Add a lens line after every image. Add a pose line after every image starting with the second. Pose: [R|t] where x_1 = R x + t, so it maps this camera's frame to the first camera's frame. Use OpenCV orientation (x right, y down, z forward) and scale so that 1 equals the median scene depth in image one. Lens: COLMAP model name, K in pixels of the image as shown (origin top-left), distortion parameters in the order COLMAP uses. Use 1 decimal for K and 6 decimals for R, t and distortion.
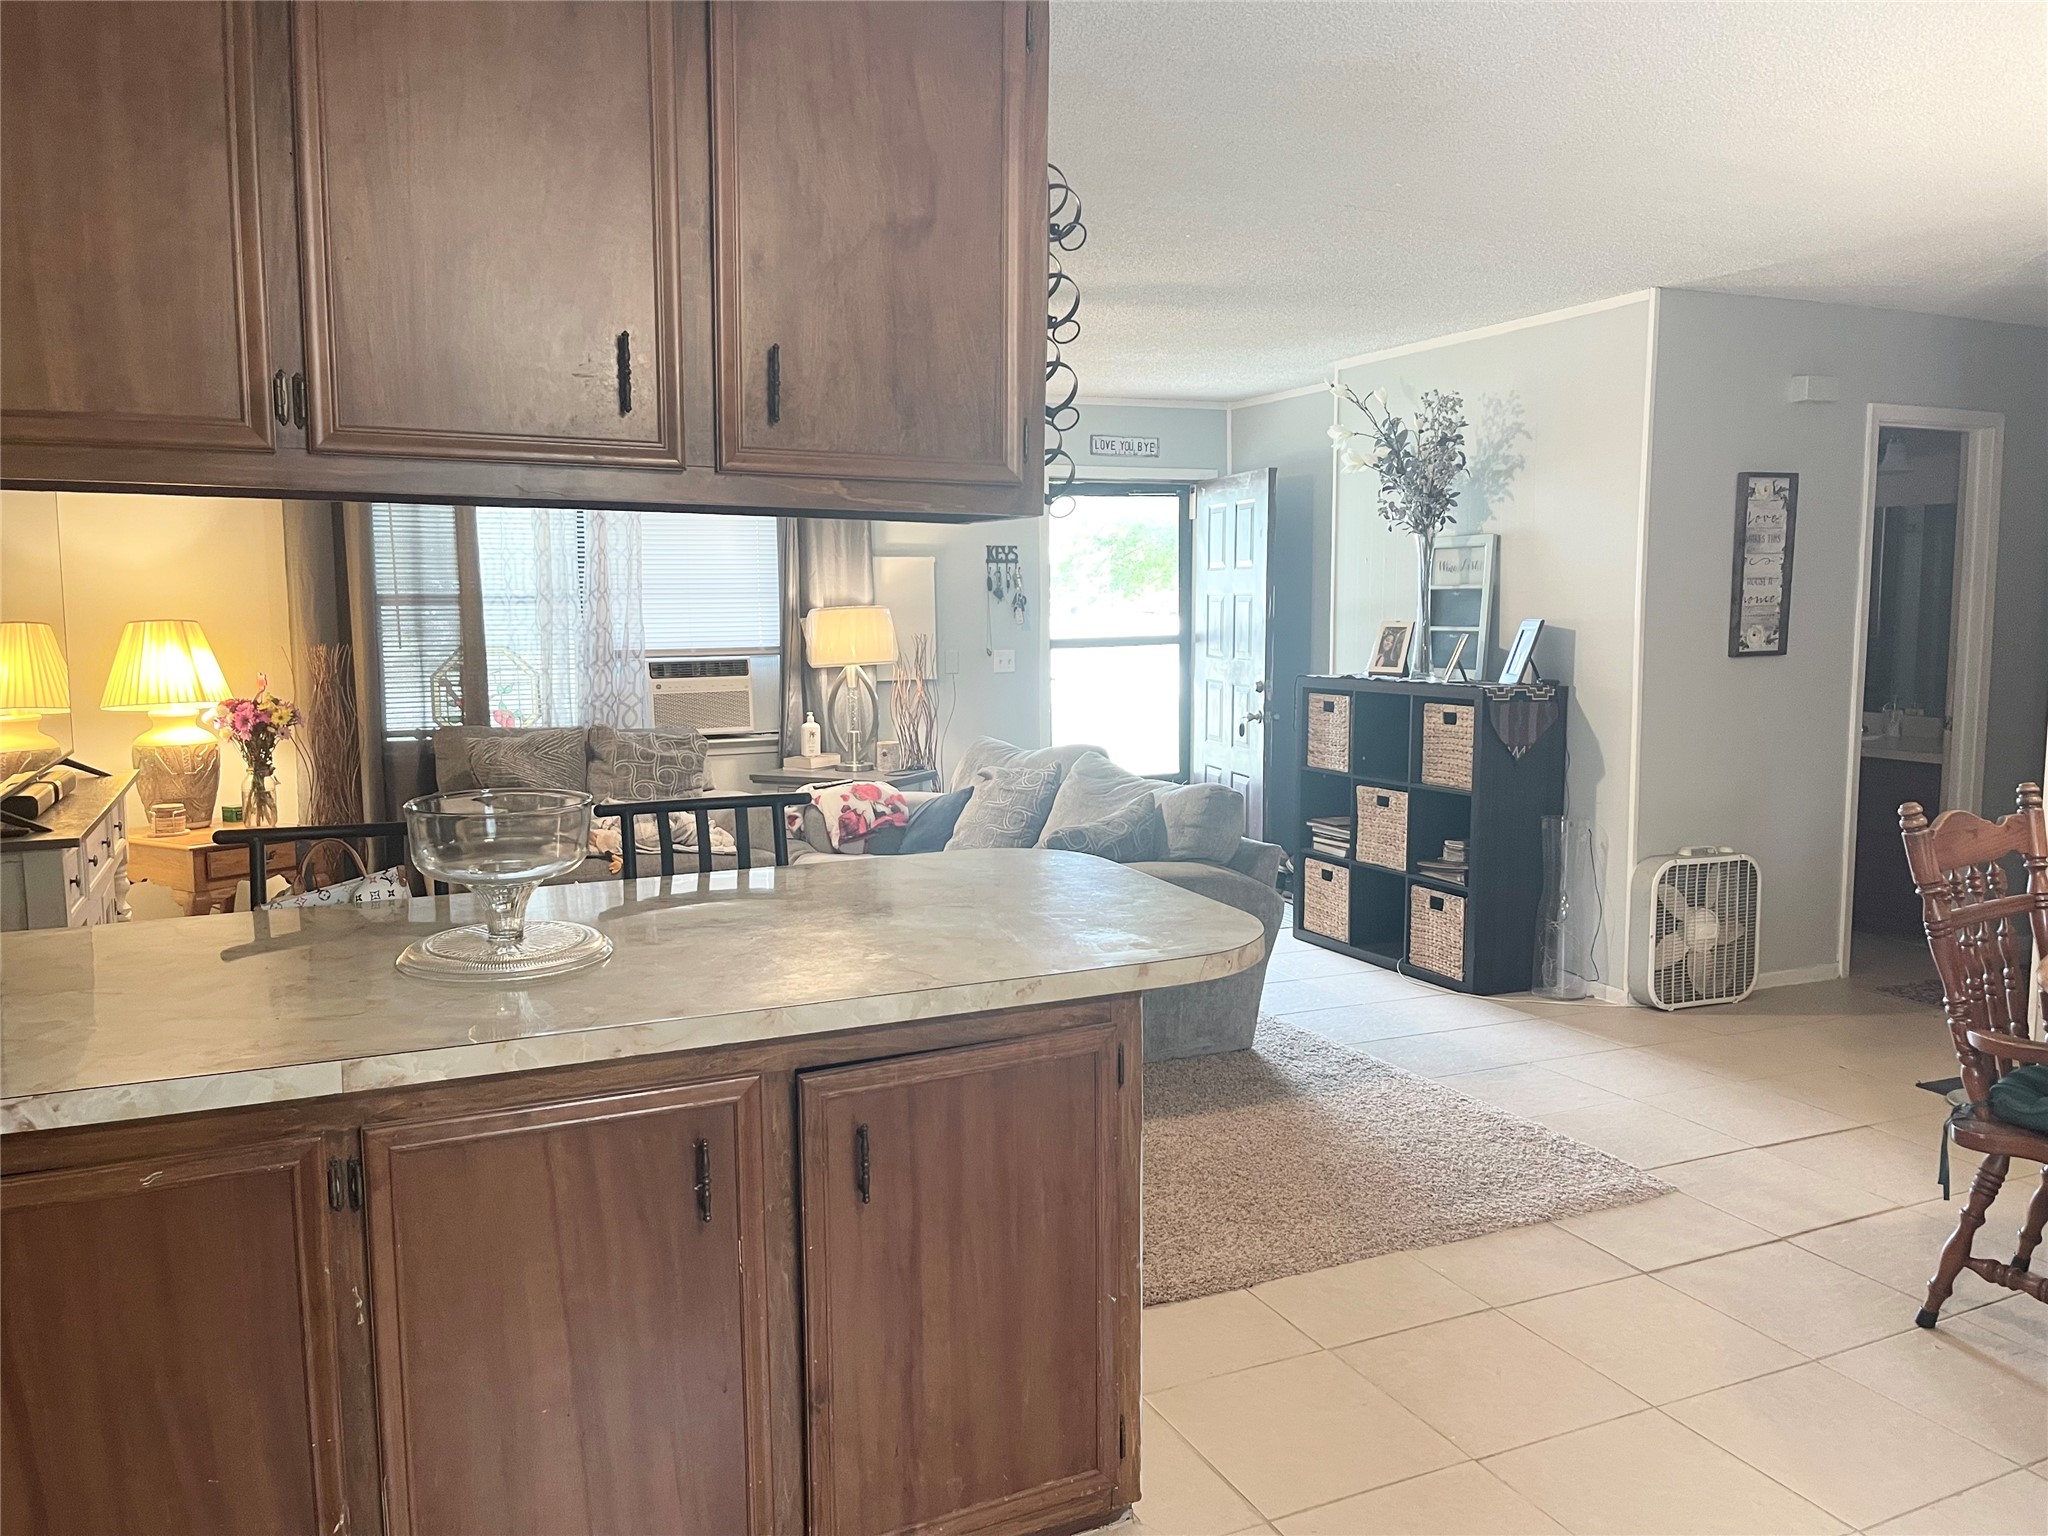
lens RADIAL K [[1547.9, 0, 1024.0], [0, 1547.9, 768.0], [0, 0, 1]] dist [0.044565, -0.075237]
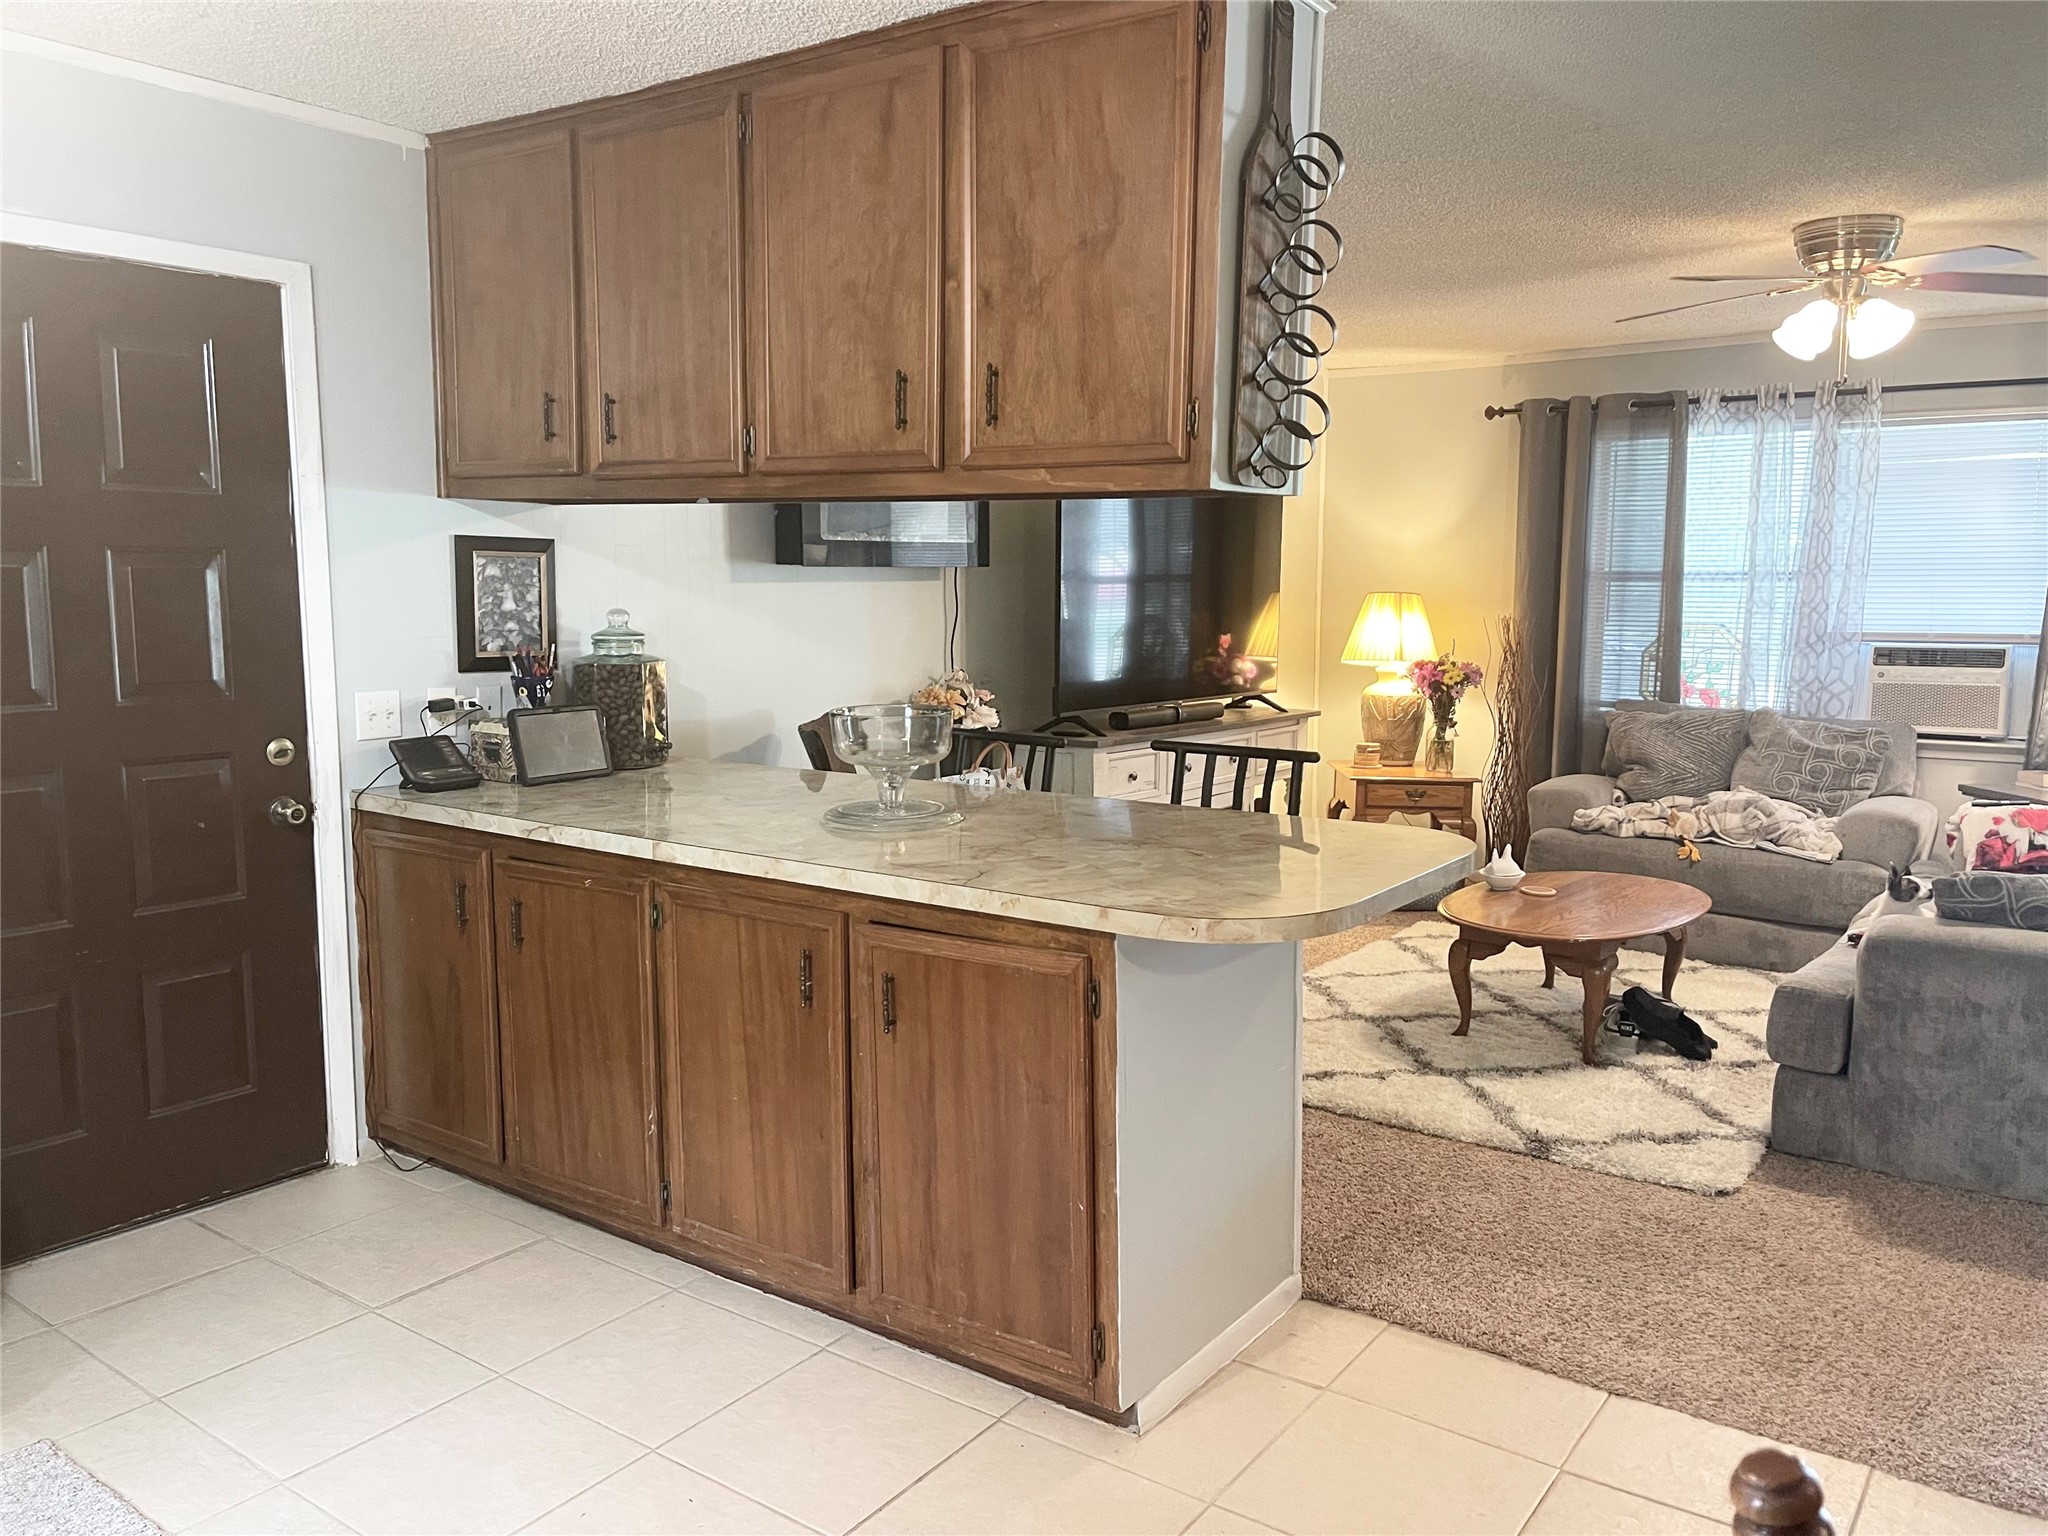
lens RADIAL K [[1549.9, 0, 1014.1], [0, 1549.9, 780.7], [0, 0, 1]] dist [0.049705, -0.072270]
pose [[0.480232, 0.118927, -0.869042, 0.363578], [-0.101915, 0.991621, 0.079383, -0.014825], [0.871200, 0.050446, 0.488329, 0.155784]]
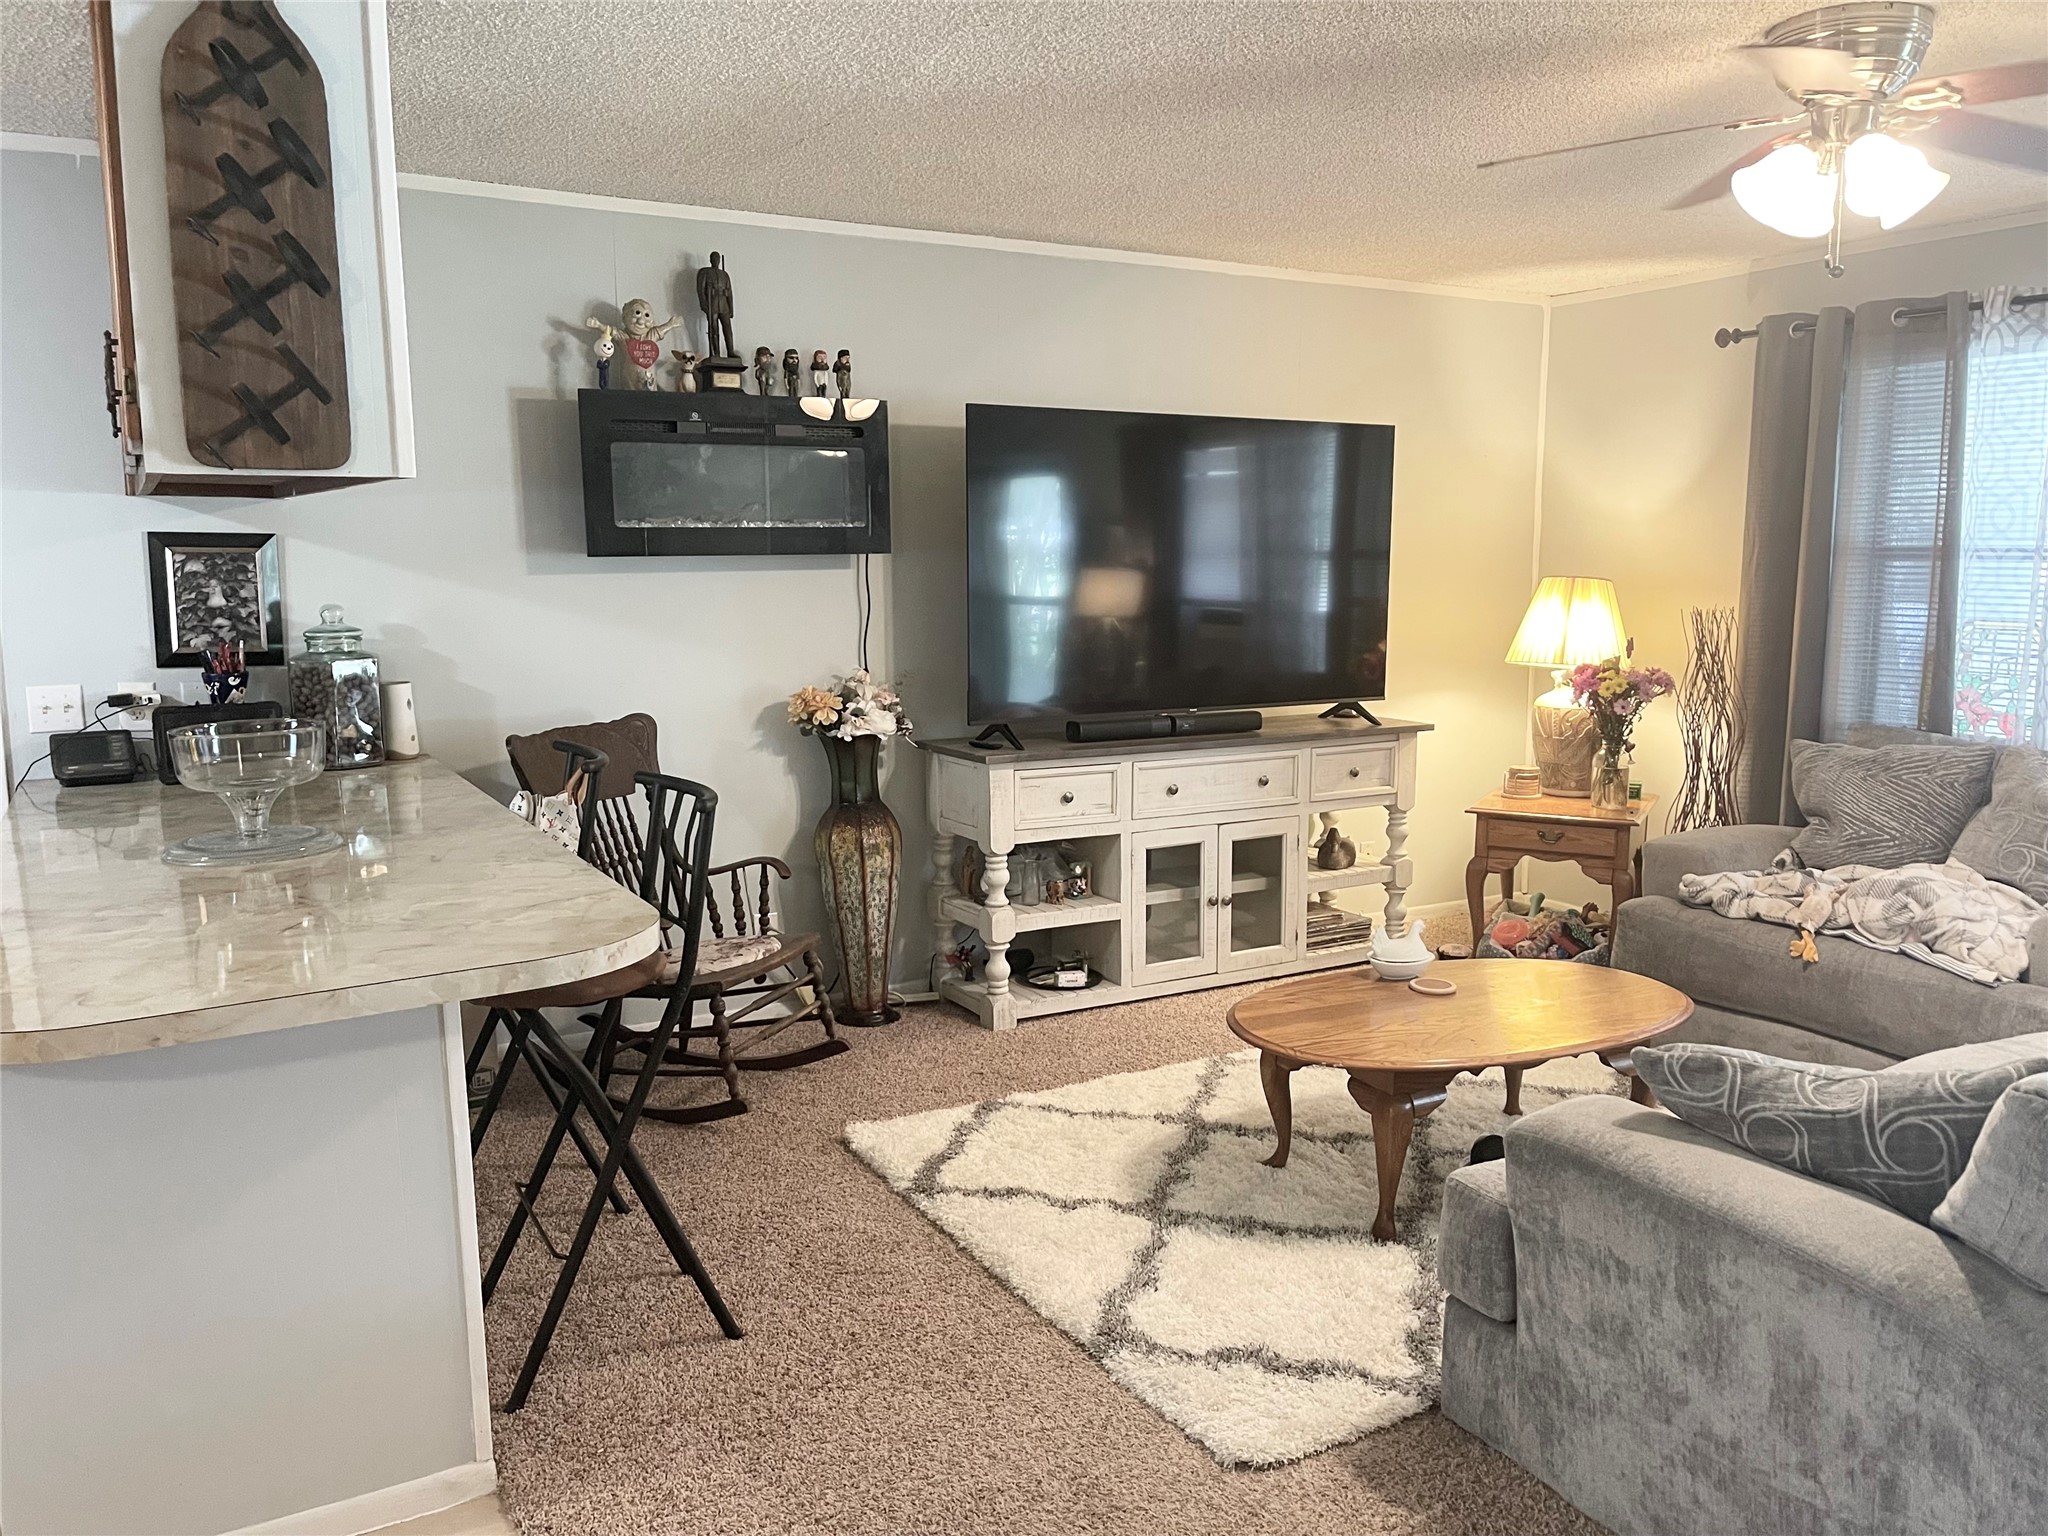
lens RADIAL K [[1549.9, 0, 1014.1], [0, 1549.9, 780.7], [0, 0, 1]] dist [0.049705, -0.072270]
pose [[0.076724, 0.148583, -0.985919, 0.367820], [-0.104517, 0.984585, 0.140248, -0.067378], [0.991559, 0.092285, 0.091071, 0.568362]]
